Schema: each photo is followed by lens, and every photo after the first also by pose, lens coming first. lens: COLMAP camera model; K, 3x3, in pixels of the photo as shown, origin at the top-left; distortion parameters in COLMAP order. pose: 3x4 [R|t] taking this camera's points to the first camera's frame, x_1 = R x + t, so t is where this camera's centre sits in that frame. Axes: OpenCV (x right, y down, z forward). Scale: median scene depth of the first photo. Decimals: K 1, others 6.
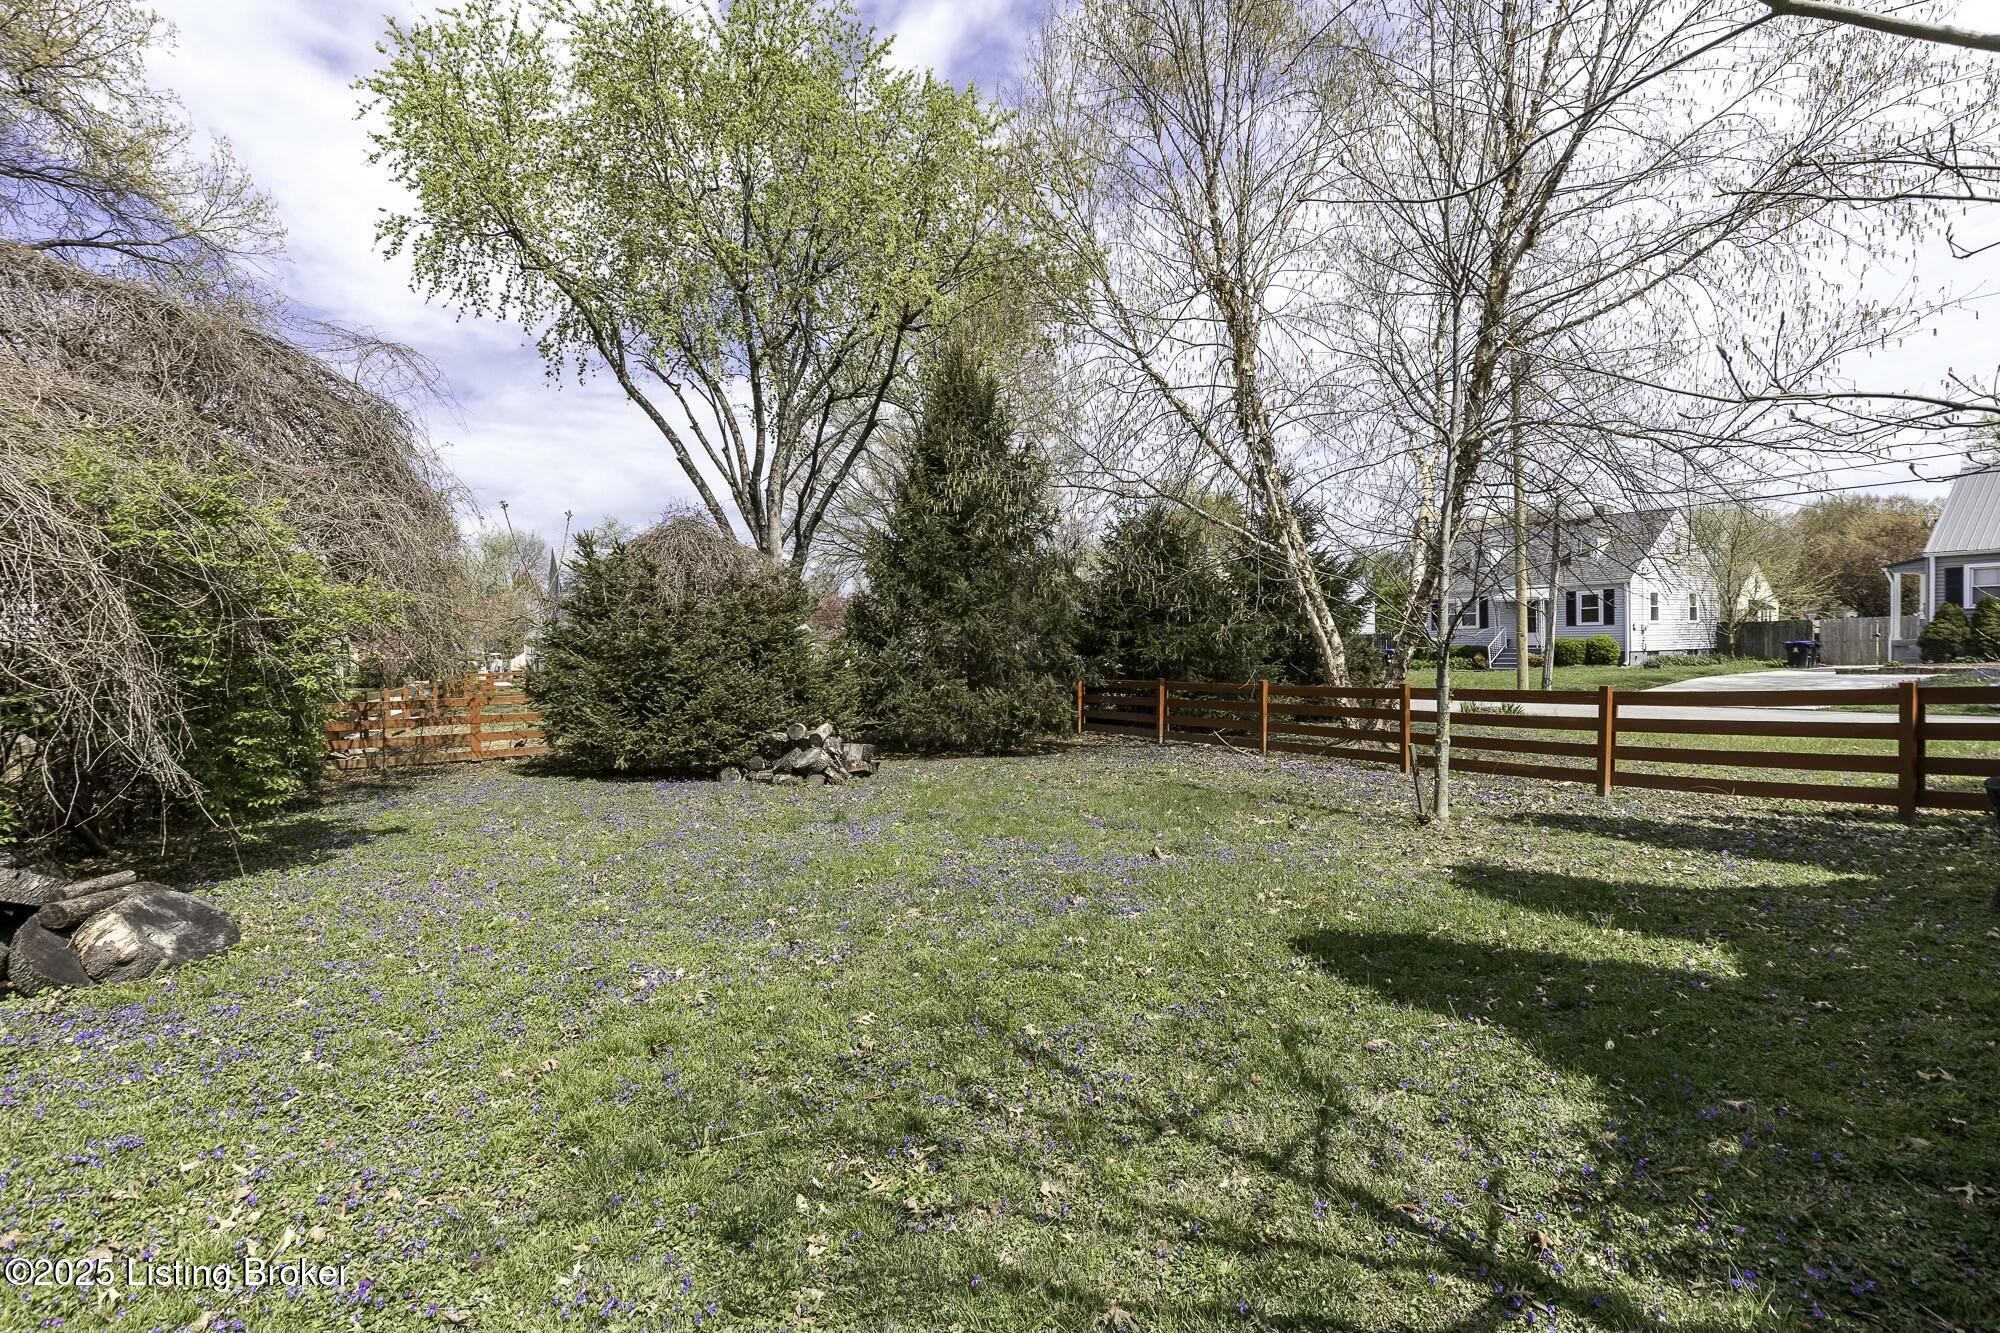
lens RADIAL K [[927.7, 0, 998.1], [0, 927.7, 670.9], [0, 0, 1]] dist [0.006622, -0.001554]
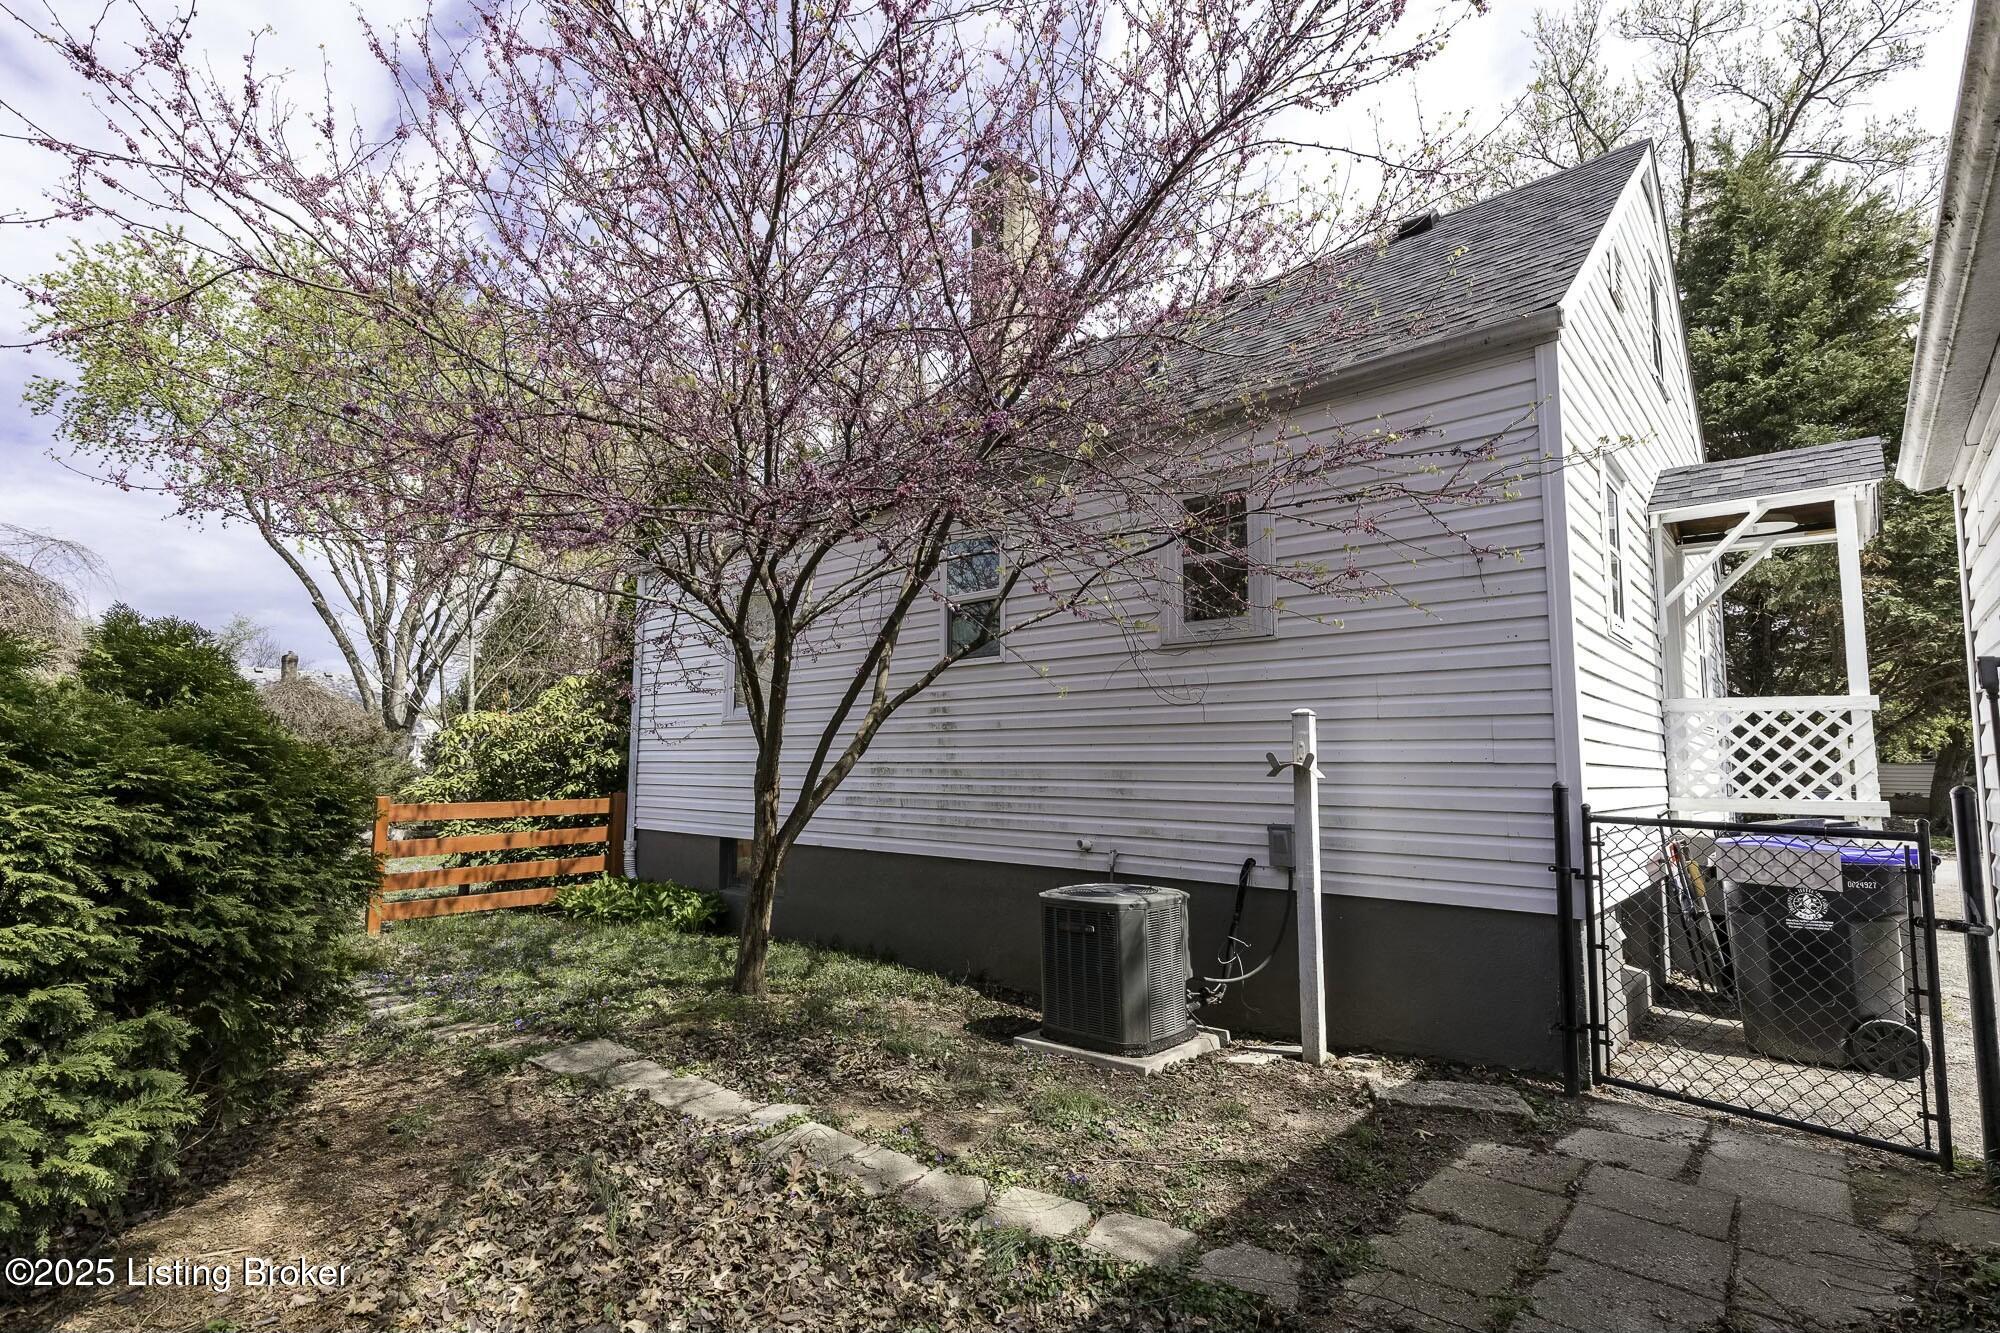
lens RADIAL K [[927.7, 0, 1003.5], [0, 927.7, 669.2], [0, 0, 1]] dist [0.006622, -0.001554]
pose [[0.954794, 0.056569, 0.291838, 0.277275], [-0.017133, 0.990567, -0.135956, 0.003923], [-0.296775, 0.124810, 0.946756, -0.675229]]
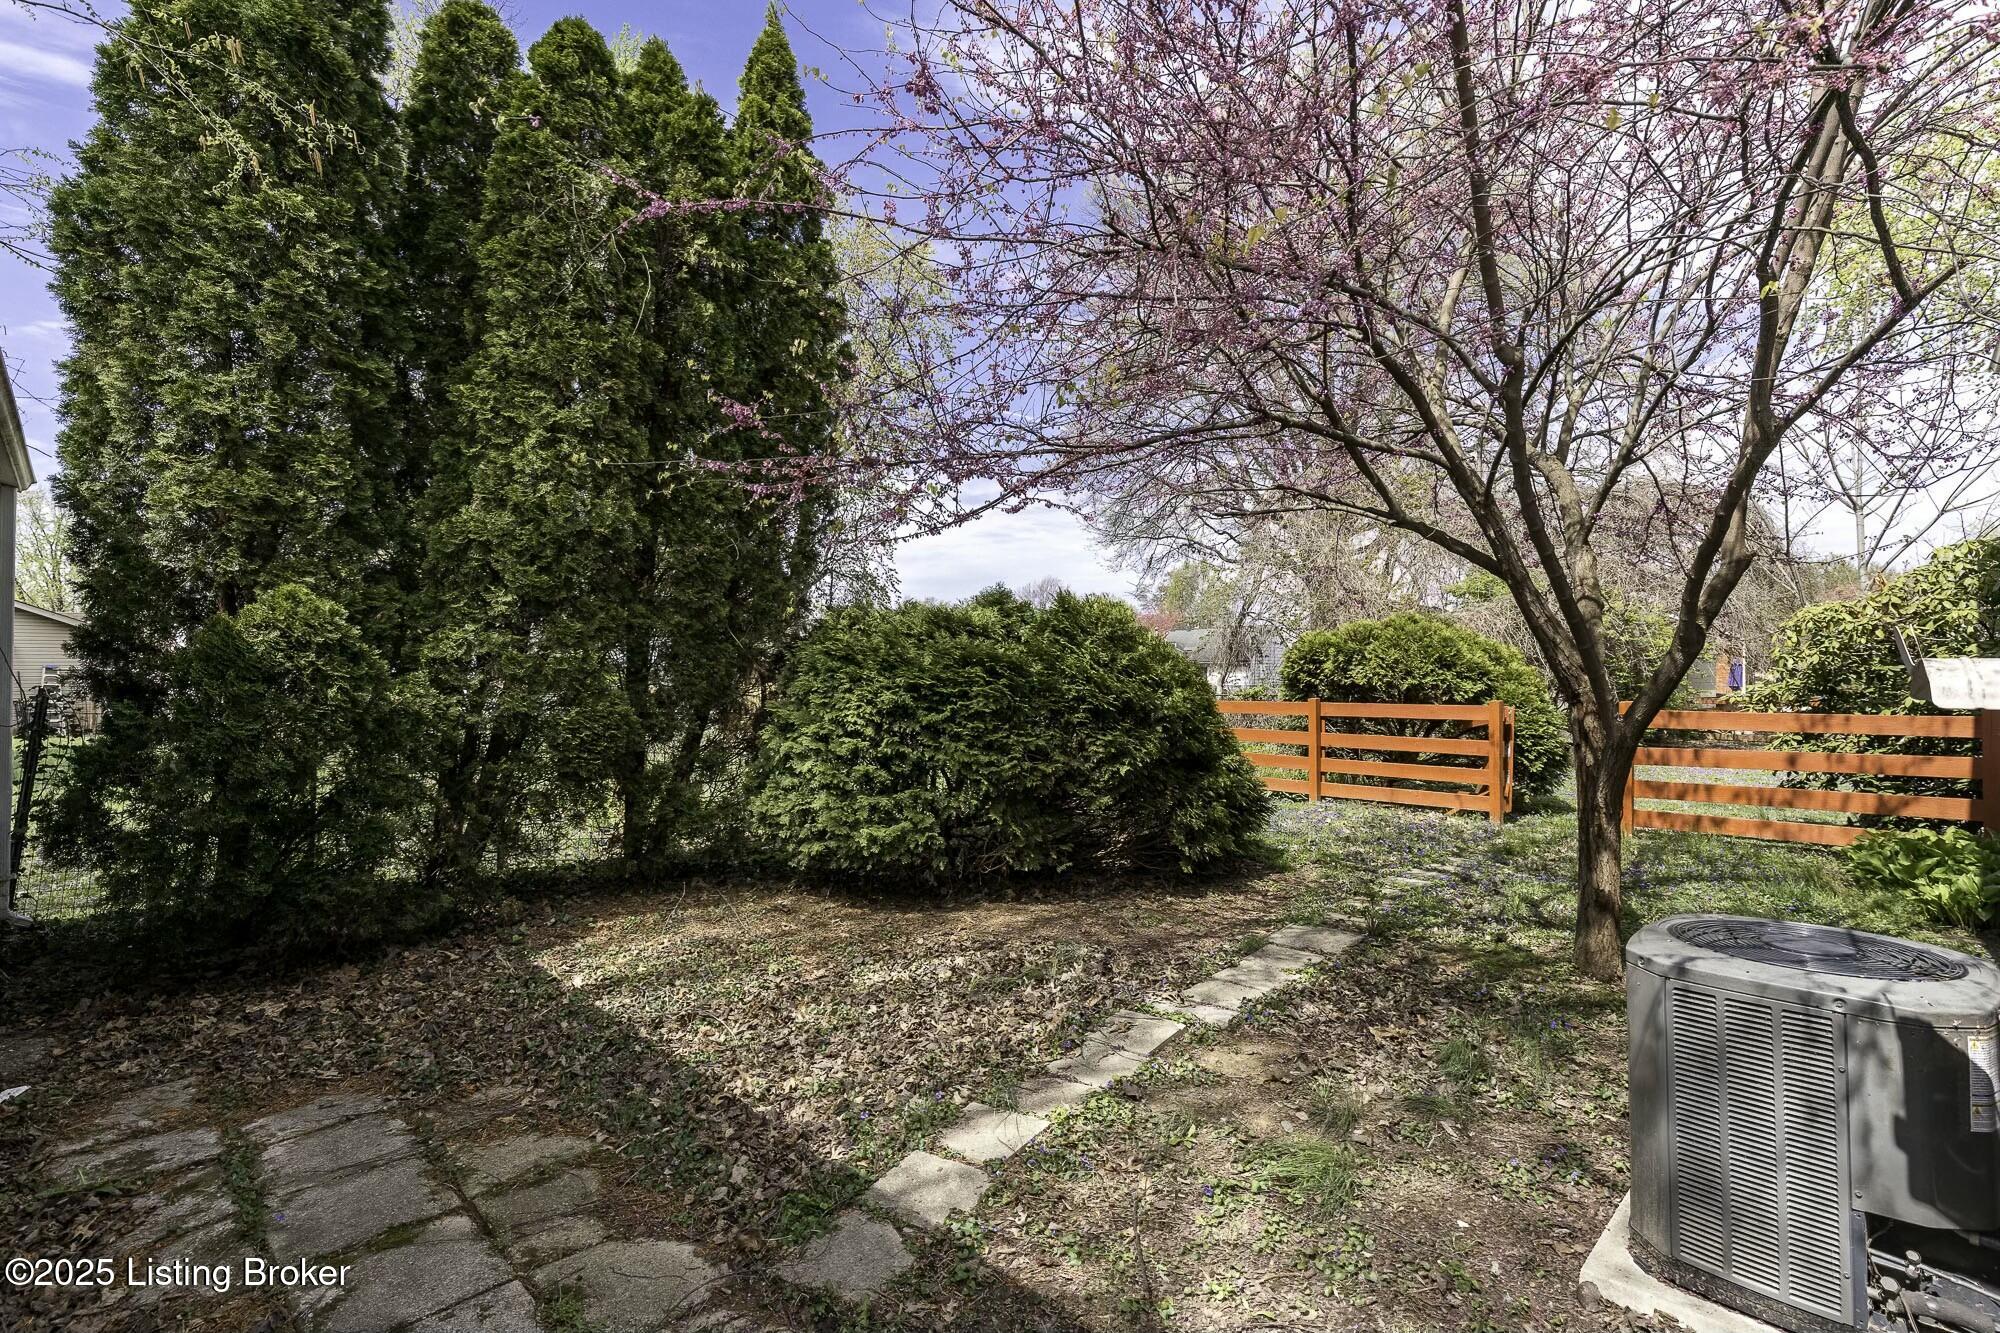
lens RADIAL K [[927.7, 0, 989.0], [0, 927.7, 668.9], [0, 0, 1]] dist [0.006622, -0.001554]
pose [[0.224213, 0.020023, -0.974335, 0.514468], [-0.026210, 0.999551, 0.014510, -0.006078], [0.974188, 0.022284, 0.224637, -0.532428]]
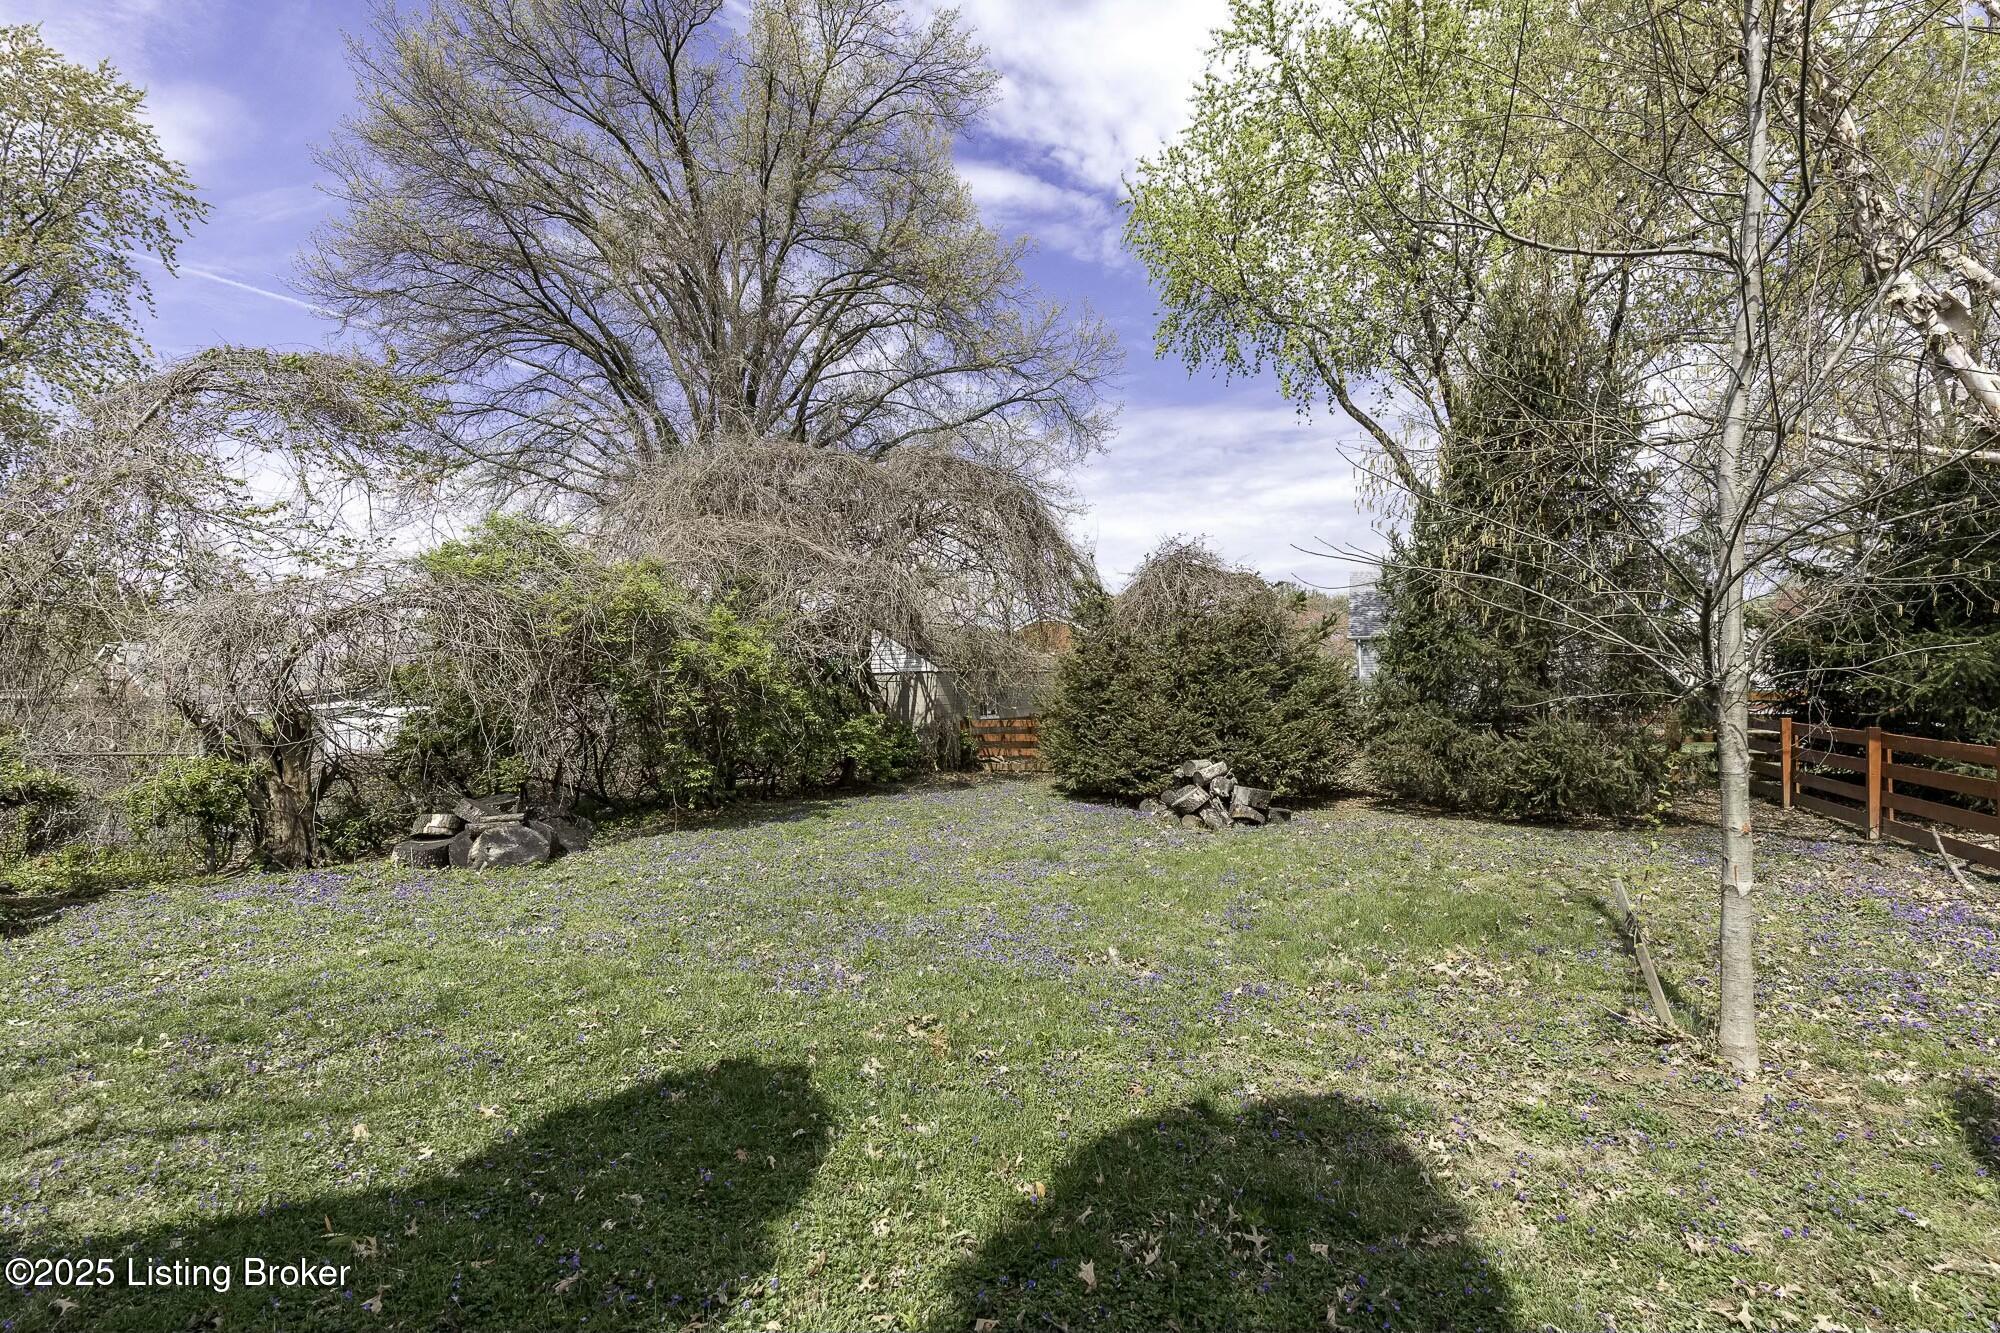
lens RADIAL K [[927.7, 0, 992.9], [0, 927.7, 665.3], [0, 0, 1]] dist [0.006622, -0.001554]
pose [[0.580110, -0.010534, -0.814470, 0.333184], [-0.008077, 0.999793, -0.018684, -0.015890], [0.814498, 0.017417, 0.579904, 0.206951]]
